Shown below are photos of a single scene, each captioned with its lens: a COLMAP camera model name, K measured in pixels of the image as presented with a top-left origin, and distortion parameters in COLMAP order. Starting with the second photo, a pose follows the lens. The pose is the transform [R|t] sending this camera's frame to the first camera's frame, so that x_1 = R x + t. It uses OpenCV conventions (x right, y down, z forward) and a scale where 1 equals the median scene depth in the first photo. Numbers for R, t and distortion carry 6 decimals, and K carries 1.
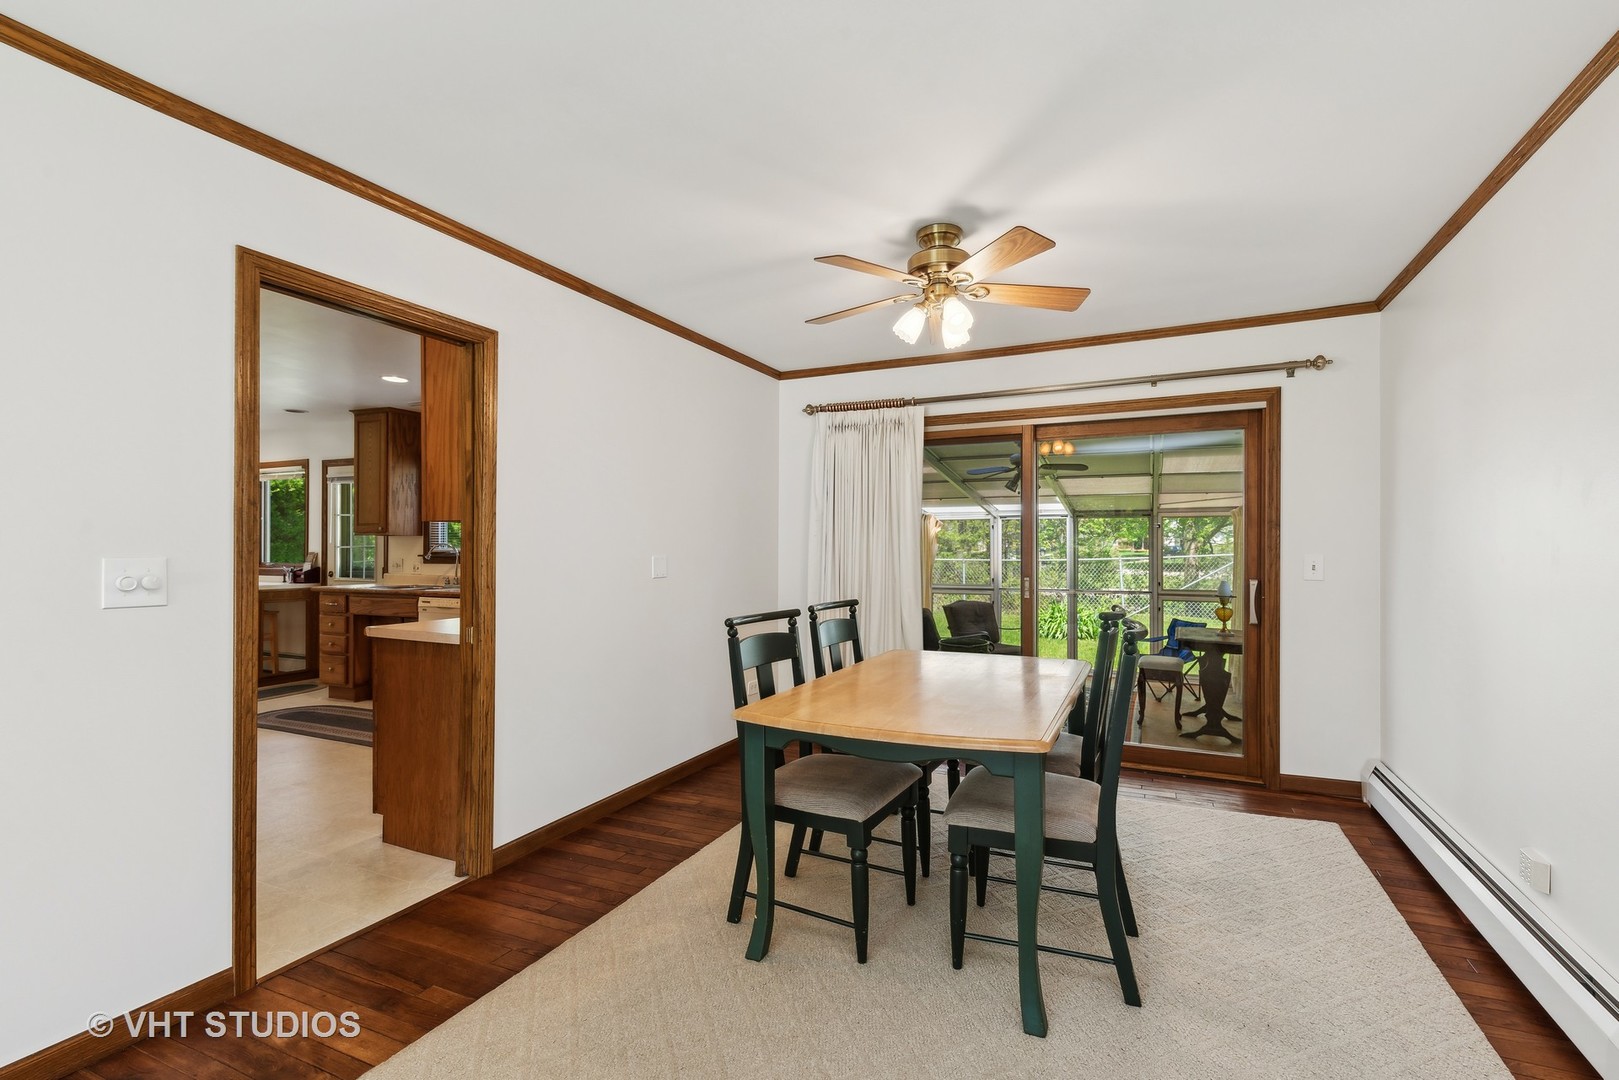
lens RADIAL K [[706.7, 0, 834.2], [0, 706.7, 545.3], [0, 0, 1]] dist [-0.002588, -0.000269]
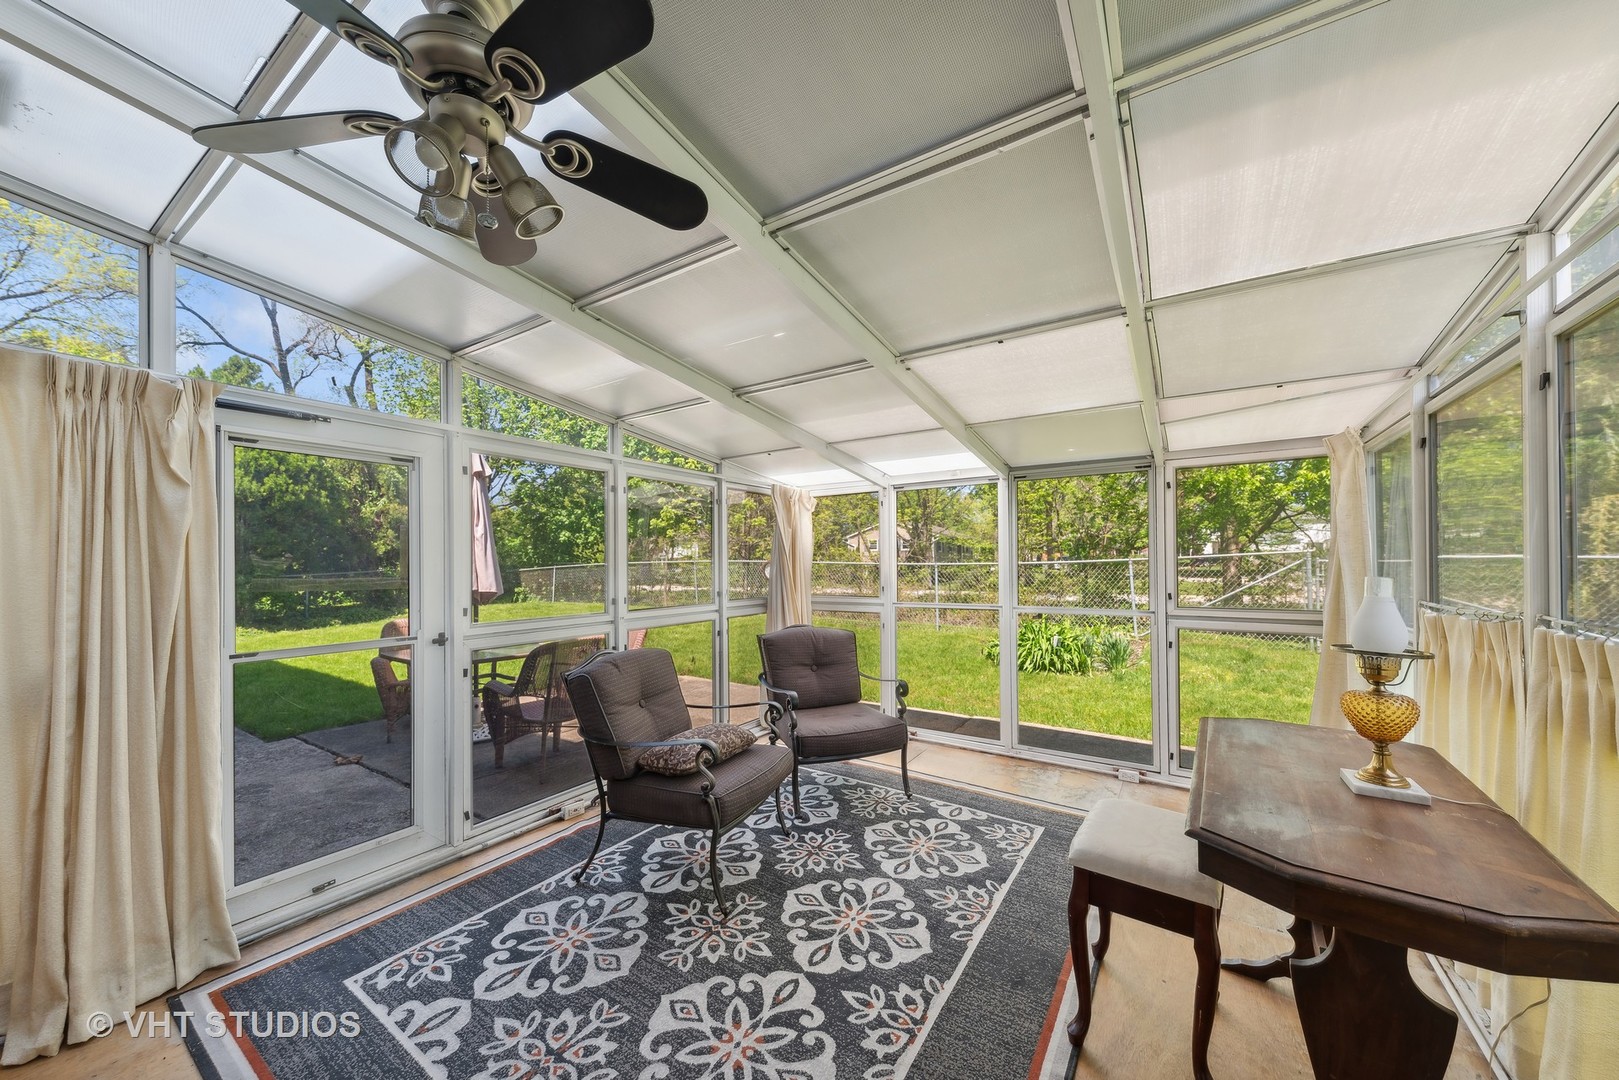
lens RADIAL K [[572.7, 0, 810.1], [0, 572.7, 552.1], [0, 0, 1]] dist [0.001233, 0.000066]
pose [[0.986217, -0.003940, -0.165410, 0.473888], [0.002922, 0.999975, -0.006399, 0.041306], [0.165431, 0.005827, 0.986204, 0.955418]]
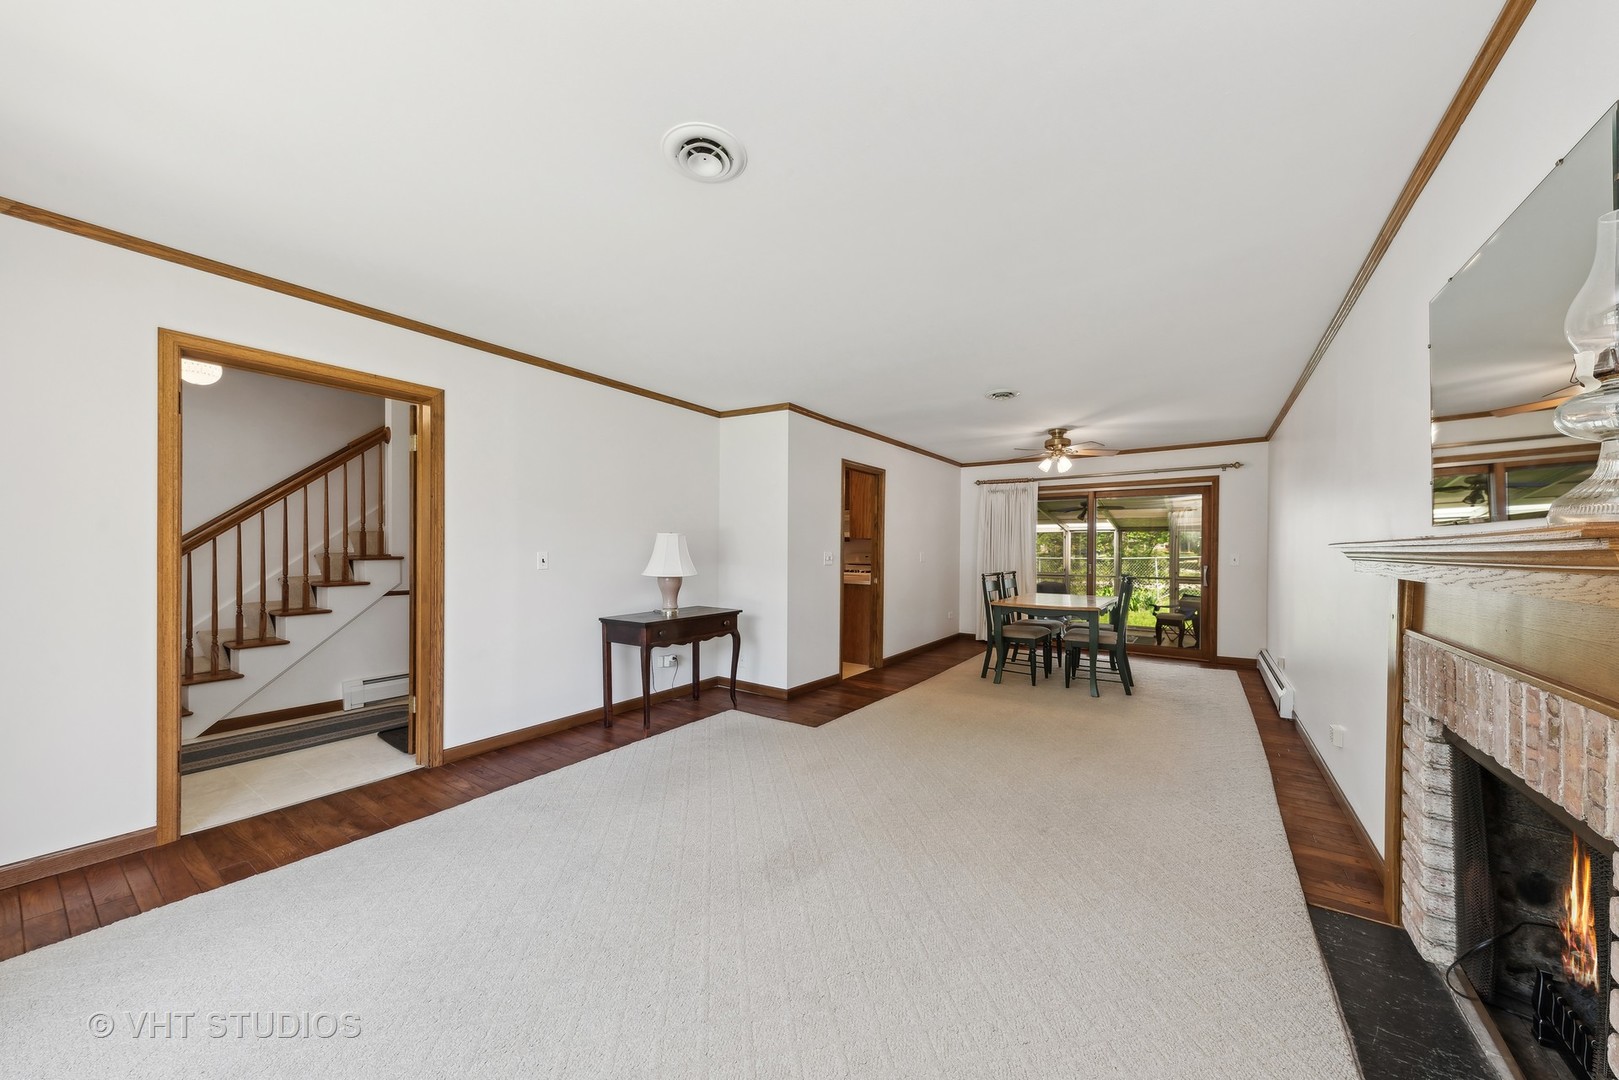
lens RADIAL K [[572.7, 0, 810.1], [0, 572.7, 552.1], [0, 0, 1]] dist [0.001233, 0.000066]
pose [[0.984142, 0.006152, -0.177274, -0.229726], [-0.004431, 0.999939, 0.010106, -0.003806], [0.177325, -0.009160, 0.984110, -0.770775]]
